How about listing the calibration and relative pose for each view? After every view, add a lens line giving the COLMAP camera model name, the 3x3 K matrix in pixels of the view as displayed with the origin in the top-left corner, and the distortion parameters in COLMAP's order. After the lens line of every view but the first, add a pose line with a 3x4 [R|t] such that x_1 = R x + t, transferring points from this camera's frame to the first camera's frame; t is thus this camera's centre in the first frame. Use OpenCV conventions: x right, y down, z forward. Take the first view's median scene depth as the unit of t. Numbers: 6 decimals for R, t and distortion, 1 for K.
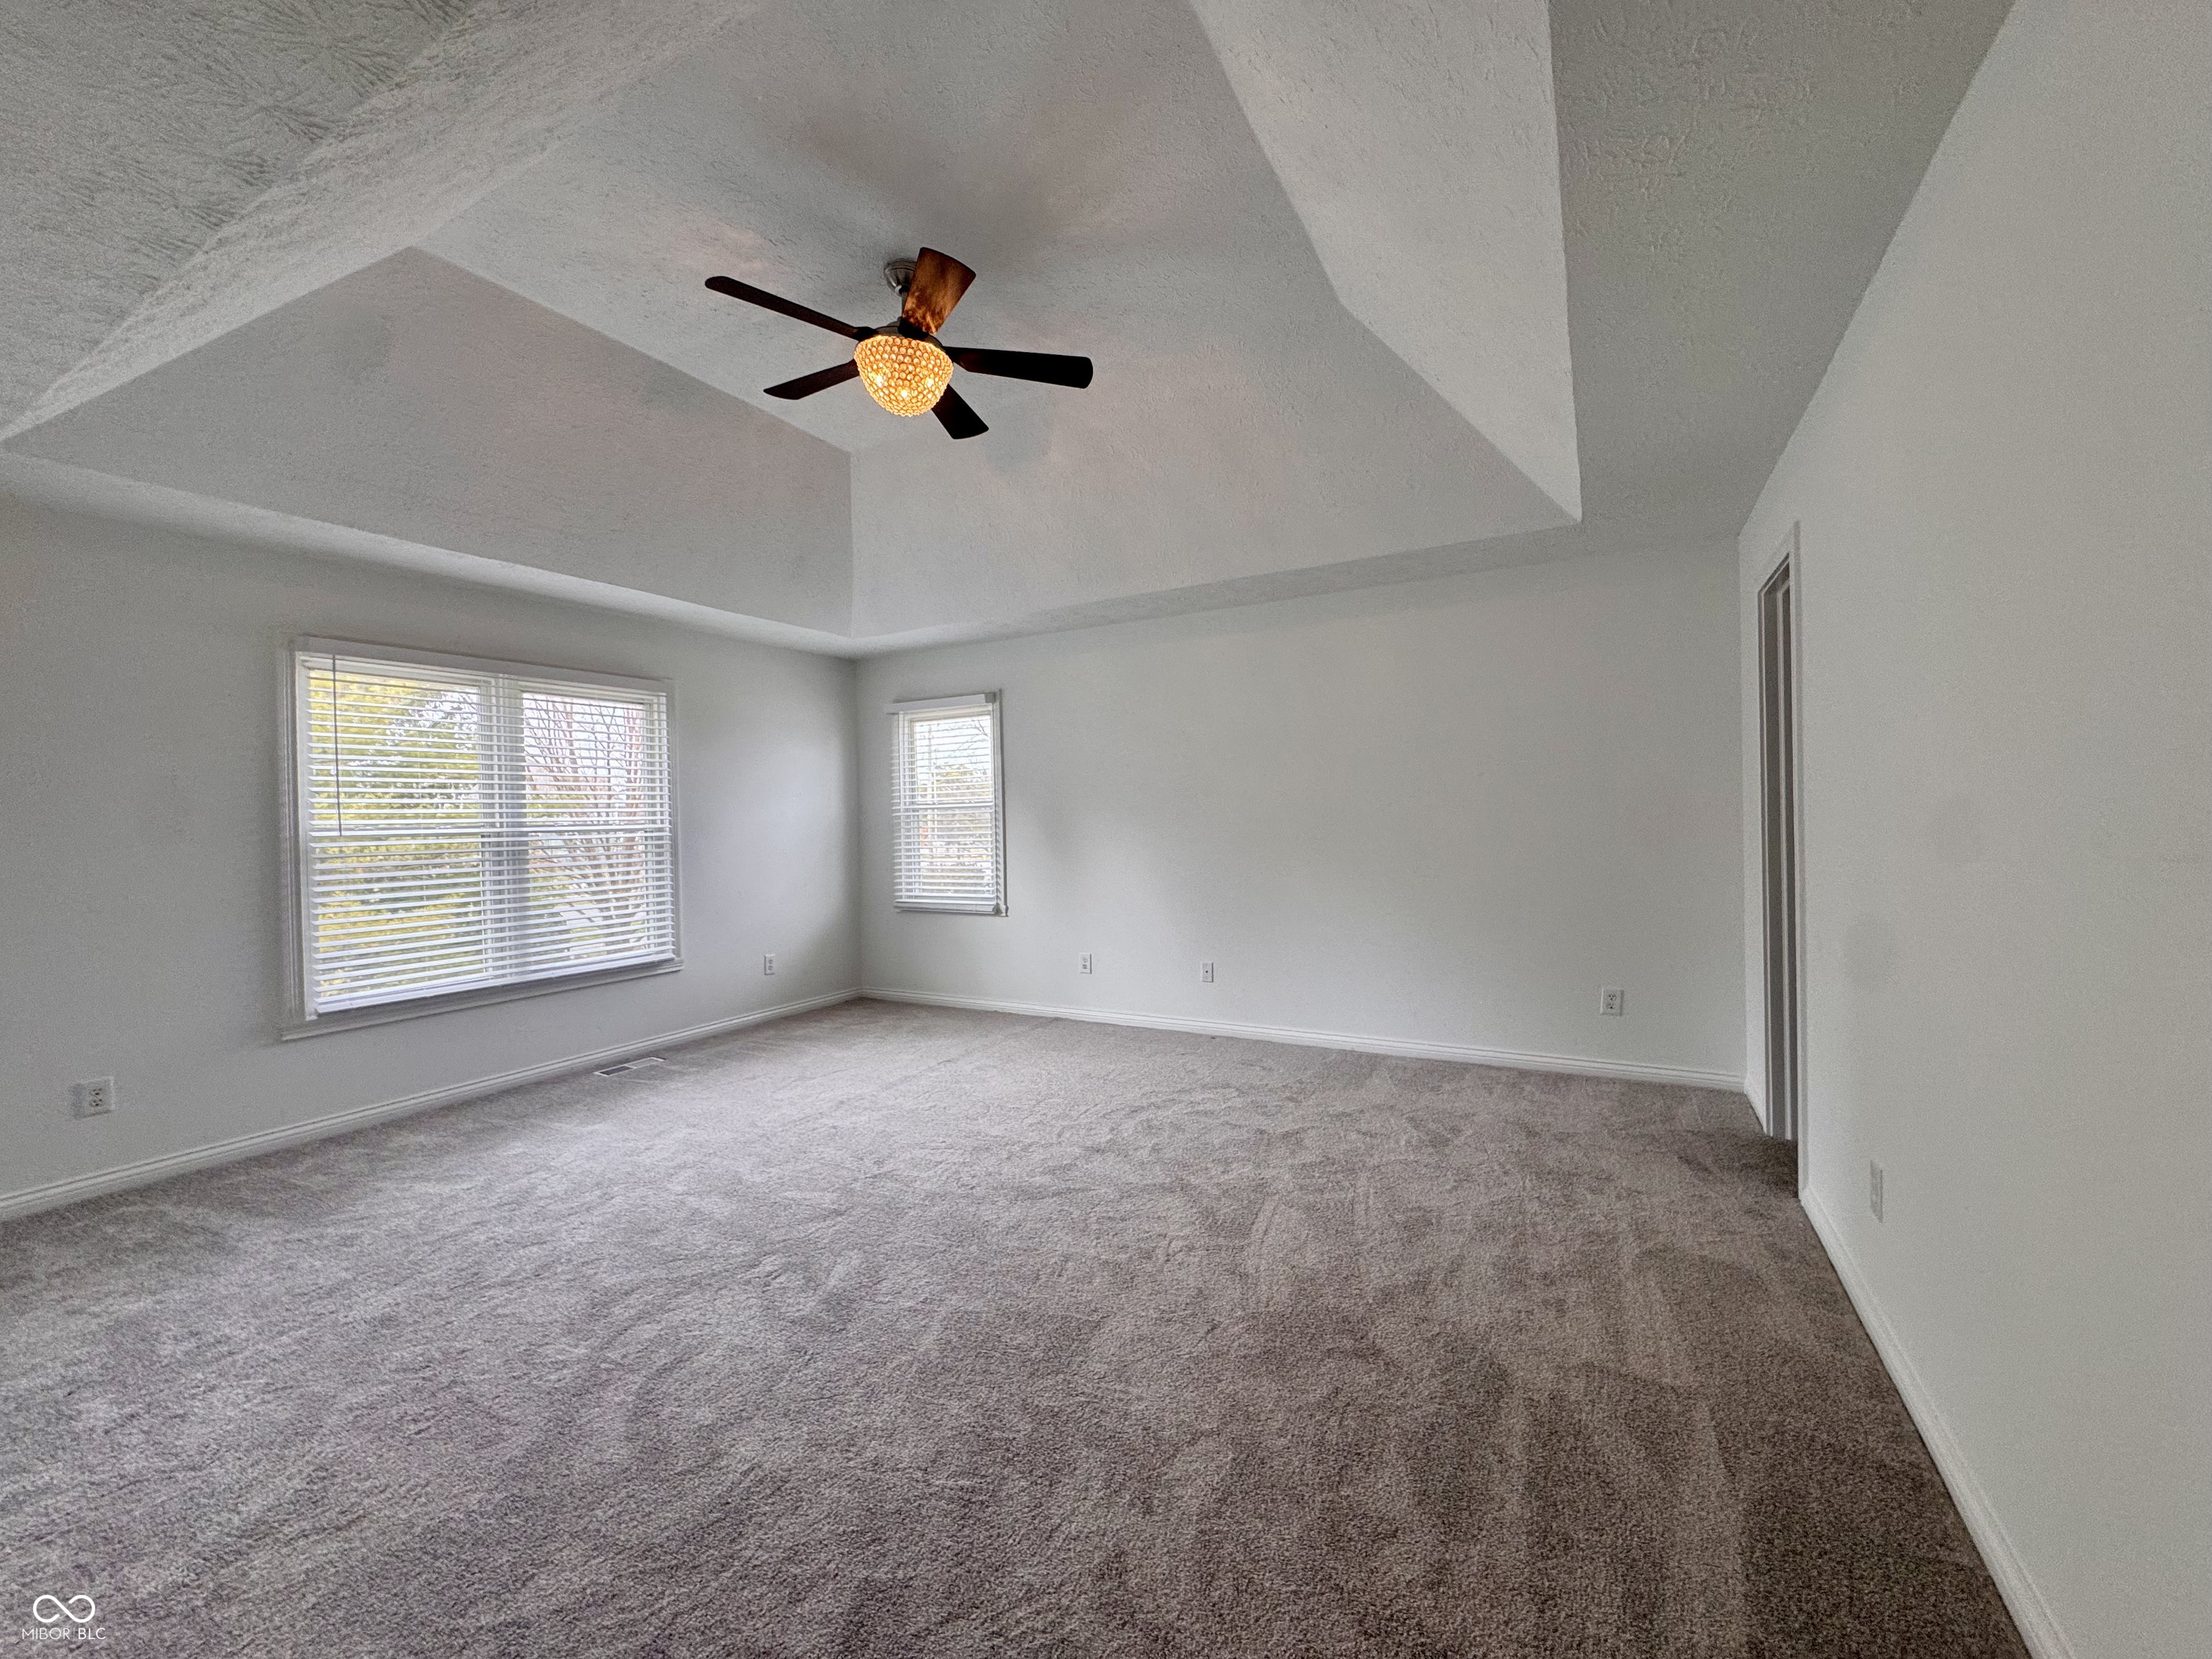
lens RADIAL K [[888.0, 0, 1106.0], [0, 888.0, 829.5], [0, 0, 1]] dist [-0.001913, 0.000730]
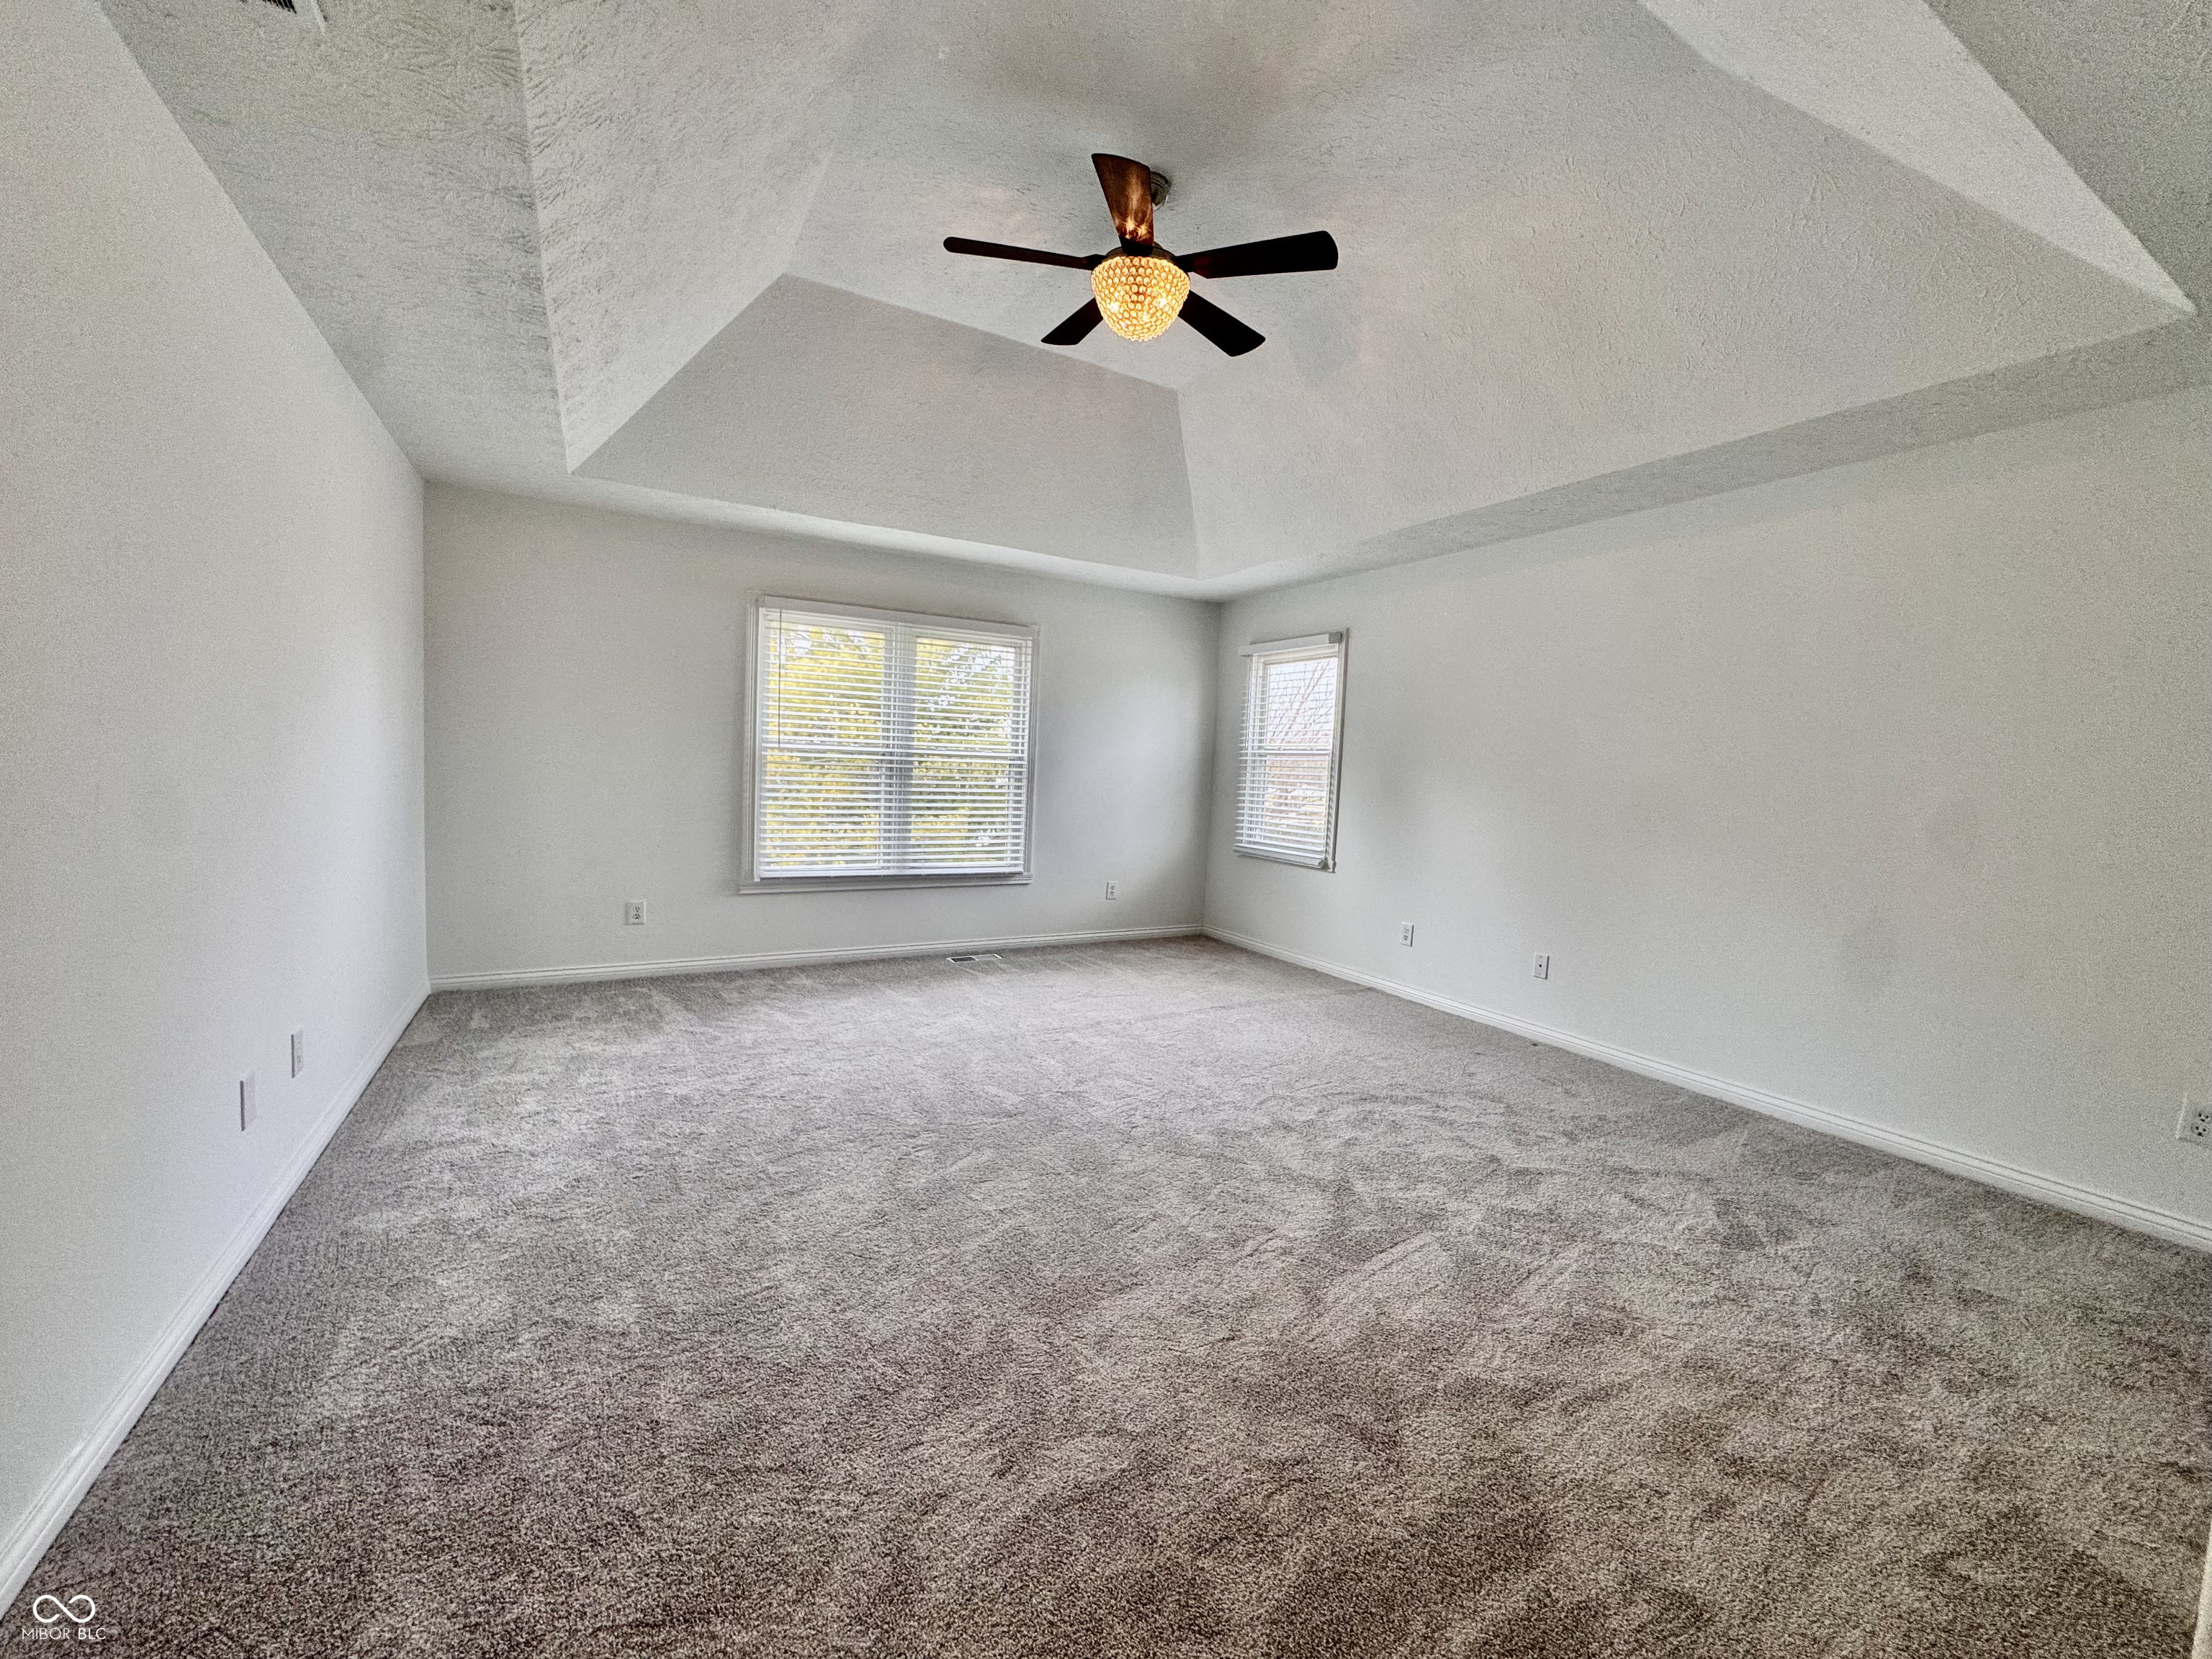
lens RADIAL K [[888.0, 0, 1106.0], [0, 888.0, 829.5], [0, 0, 1]] dist [-0.001913, 0.000730]
pose [[0.853597, 0.095548, -0.512097, 0.263366], [-0.066918, 0.995003, 0.074106, -0.001597], [0.516619, -0.028989, 0.855725, 0.118878]]
